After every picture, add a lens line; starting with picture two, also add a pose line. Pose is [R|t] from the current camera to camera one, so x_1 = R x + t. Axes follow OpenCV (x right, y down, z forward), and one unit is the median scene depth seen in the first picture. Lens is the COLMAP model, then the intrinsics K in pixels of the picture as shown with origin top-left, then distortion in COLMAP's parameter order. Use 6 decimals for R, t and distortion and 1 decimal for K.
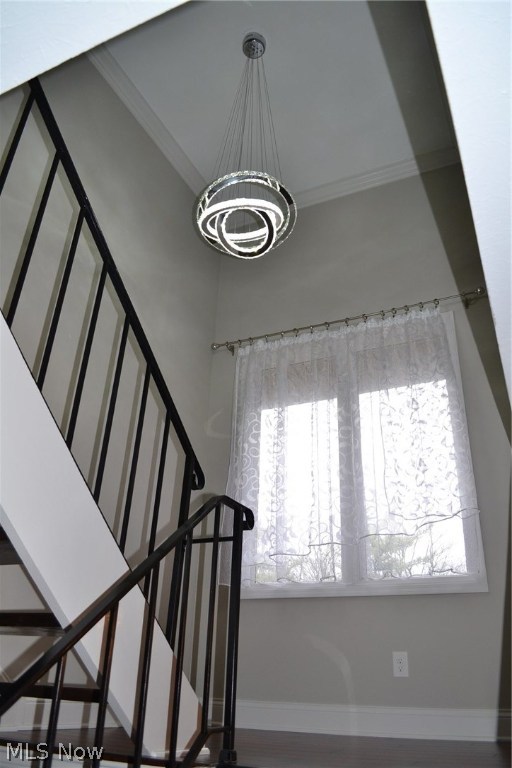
lens RADIAL K [[594.0, 0, 255.4], [0, 594.0, 369.4], [0, 0, 1]] dist [-0.071214, -0.164462]
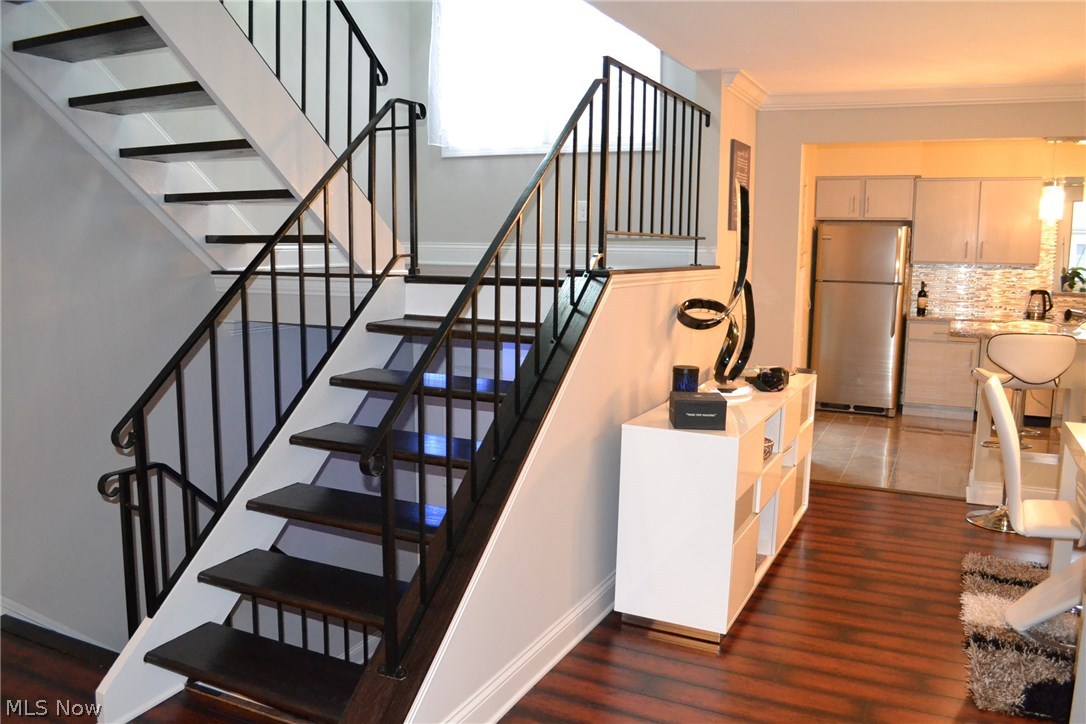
lens RADIAL K [[865.9, 0, 543.0], [0, 865.9, 362.0], [0, 0, 1]] dist [-0.081868, 0.004124]
pose [[0.999367, -0.033554, -0.011810, 0.277688], [0.033964, 0.801353, 0.597227, -0.455187], [-0.010575, -0.597250, 0.801985, -0.929603]]
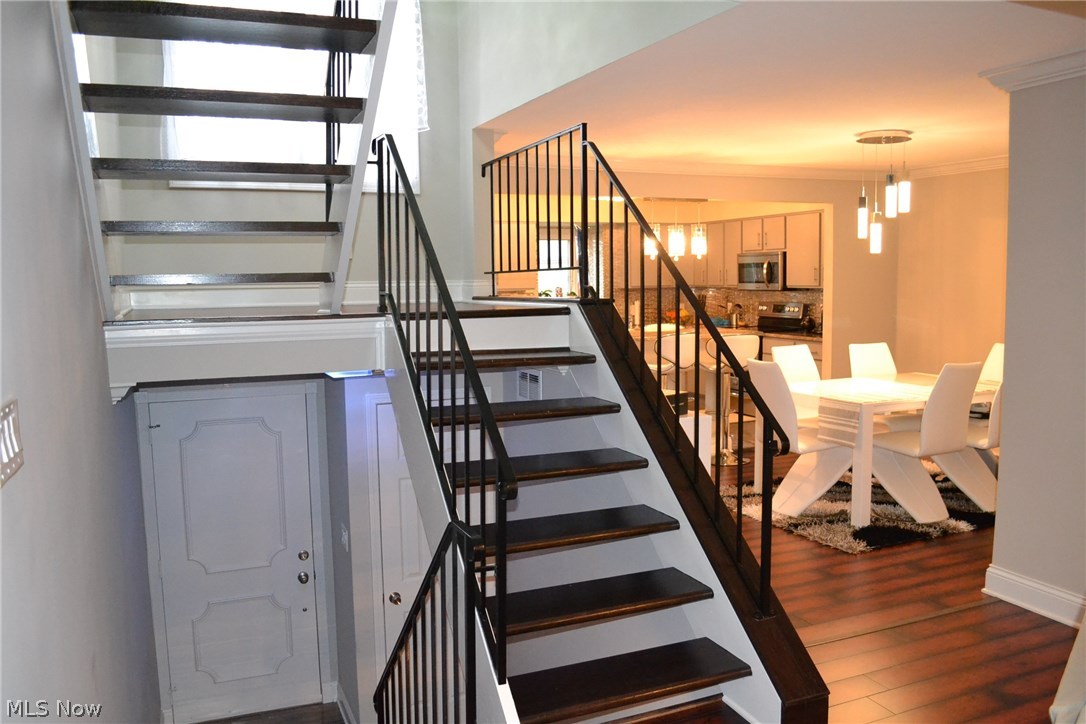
lens RADIAL K [[865.9, 0, 543.0], [0, 865.9, 362.0], [0, 0, 1]] dist [-0.081868, 0.004124]
pose [[0.658064, -0.124317, 0.742628, -1.288468], [-0.327145, 0.841116, 0.430697, -0.299387], [-0.678179, -0.526374, 0.512839, -0.500130]]
